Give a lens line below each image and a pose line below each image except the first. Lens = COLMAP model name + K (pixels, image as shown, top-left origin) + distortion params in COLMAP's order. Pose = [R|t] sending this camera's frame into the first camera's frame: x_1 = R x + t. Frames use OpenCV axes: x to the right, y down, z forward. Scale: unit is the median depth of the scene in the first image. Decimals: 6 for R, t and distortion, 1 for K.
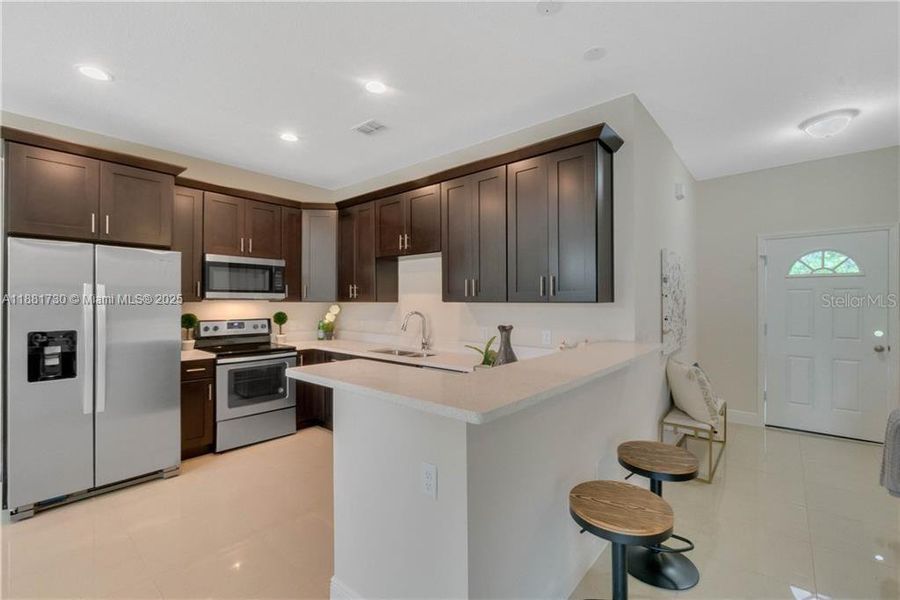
lens RADIAL K [[387.3, 0, 450.0], [0, 387.3, 300.0], [0, 0, 1]] dist [-0.001264, -0.000699]
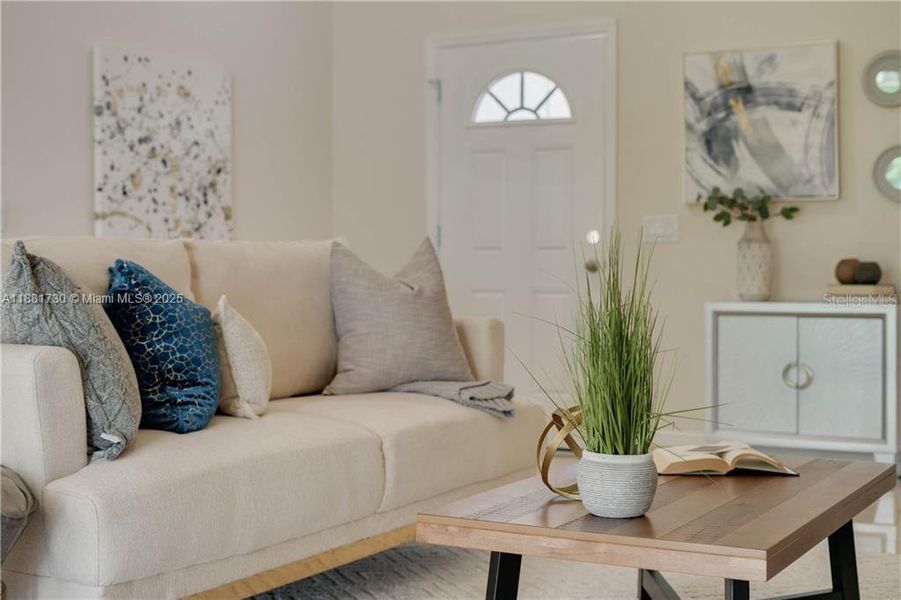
lens RADIAL K [[1328.6, 0, 453.3], [0, 1328.6, 274.1], [0, 0, 1]] dist [0.001375, 0.010518]
pose [[0.976468, 0.002189, 0.215653, 0.568712], [-0.003392, 0.999981, 0.005207, 0.130515], [-0.215638, -0.005816, 0.976456, -0.677040]]
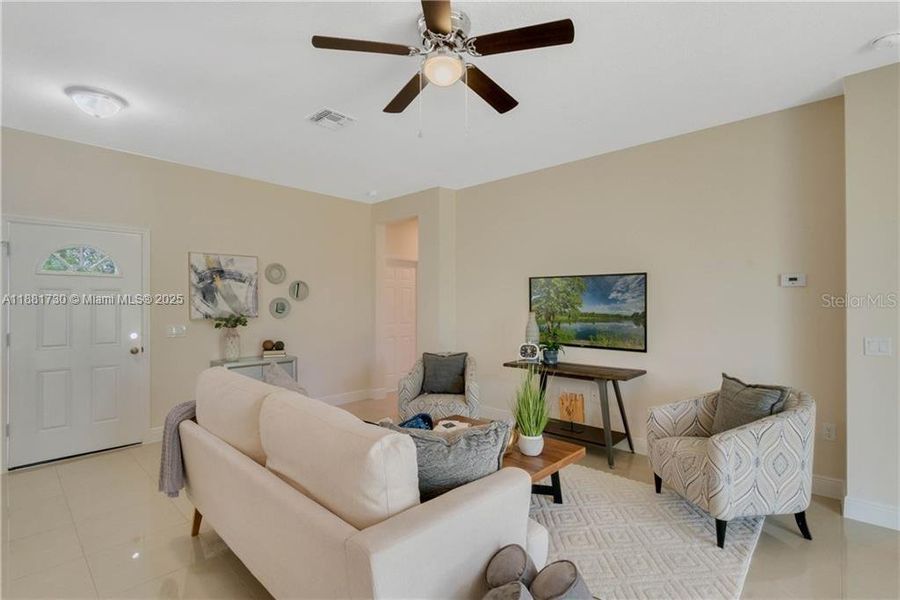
lens RADIAL K [[425.2, 0, 451.8], [0, 425.2, 301.0], [0, 0, 1]] dist [-0.003551, -0.000275]
pose [[0.040067, 0.006528, 0.999176, 0.037960], [-0.006164, 0.999961, -0.006286, -0.001950], [-0.999178, -0.005907, 0.040106, 0.130936]]
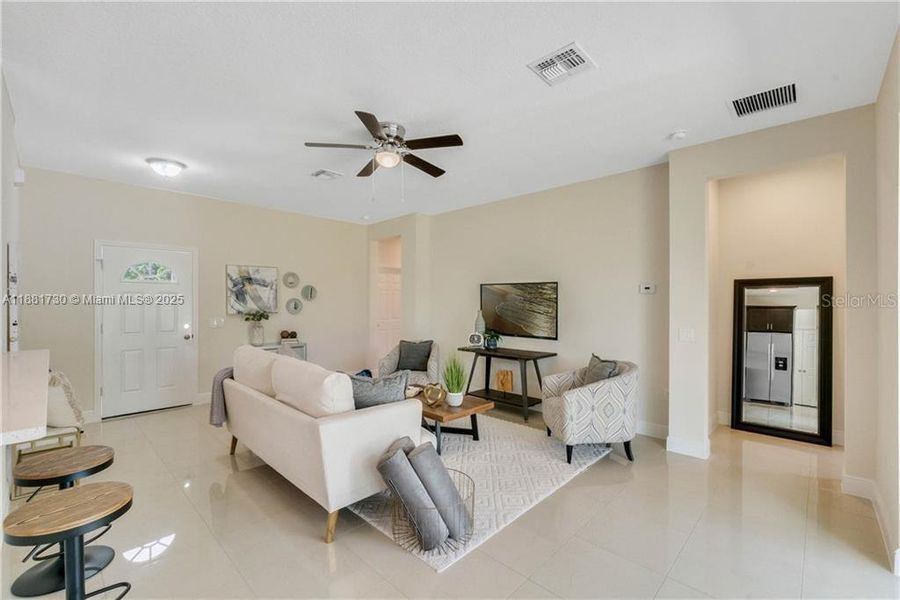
lens RADIAL K [[387.3, 0, 450.0], [0, 387.3, 300.0], [0, 0, 1]] dist [-0.001264, -0.000699]
pose [[0.060287, 0.005535, 0.998166, -0.221210], [-0.010239, 0.999935, -0.004927, -0.009762], [-0.998129, -0.009923, 0.060340, -0.023826]]
